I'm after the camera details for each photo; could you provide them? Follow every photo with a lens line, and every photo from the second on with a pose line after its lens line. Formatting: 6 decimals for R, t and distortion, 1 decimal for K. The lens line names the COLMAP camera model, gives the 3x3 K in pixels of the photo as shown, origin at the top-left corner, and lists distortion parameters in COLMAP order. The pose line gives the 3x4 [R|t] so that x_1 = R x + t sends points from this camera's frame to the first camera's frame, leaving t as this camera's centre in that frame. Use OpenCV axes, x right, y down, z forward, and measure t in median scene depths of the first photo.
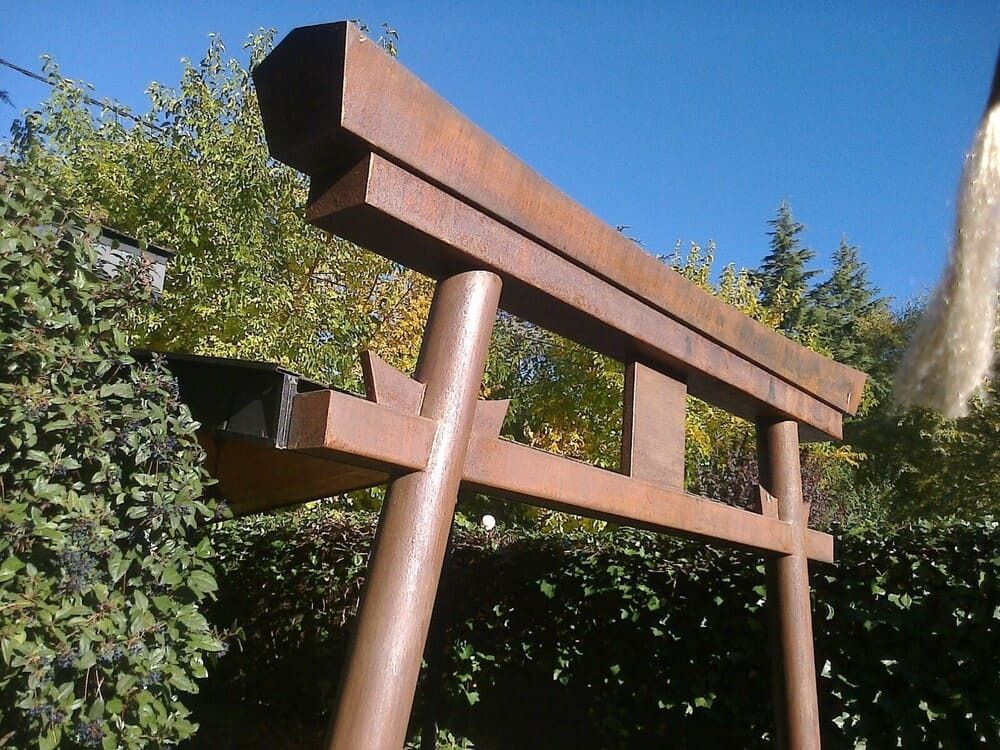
lens RADIAL K [[940.5, 0, 499.7], [0, 940.5, 409.9], [0, 0, 1]] dist [-0.002566, -0.010198]
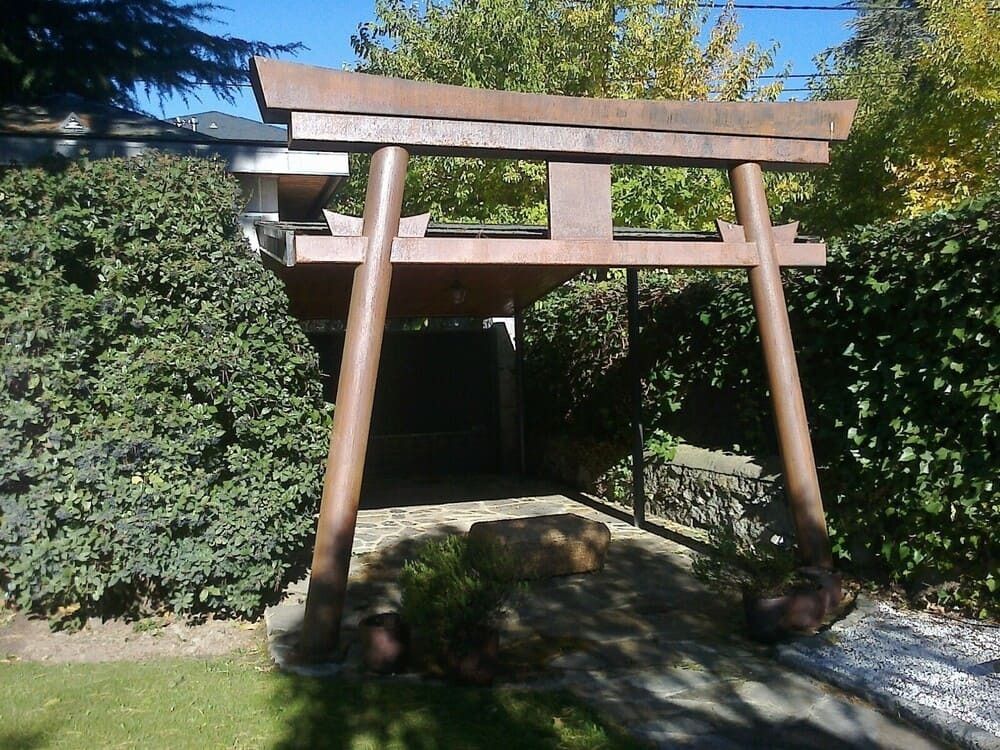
lens RADIAL K [[940.5, 0, 499.7], [0, 940.5, 409.9], [0, 0, 1]] dist [-0.002566, -0.010198]
pose [[0.842421, -0.084515, -0.532150, 0.623620], [0.205764, 0.963232, 0.172757, 0.040972], [0.497983, -0.255032, 0.828837, -0.297569]]
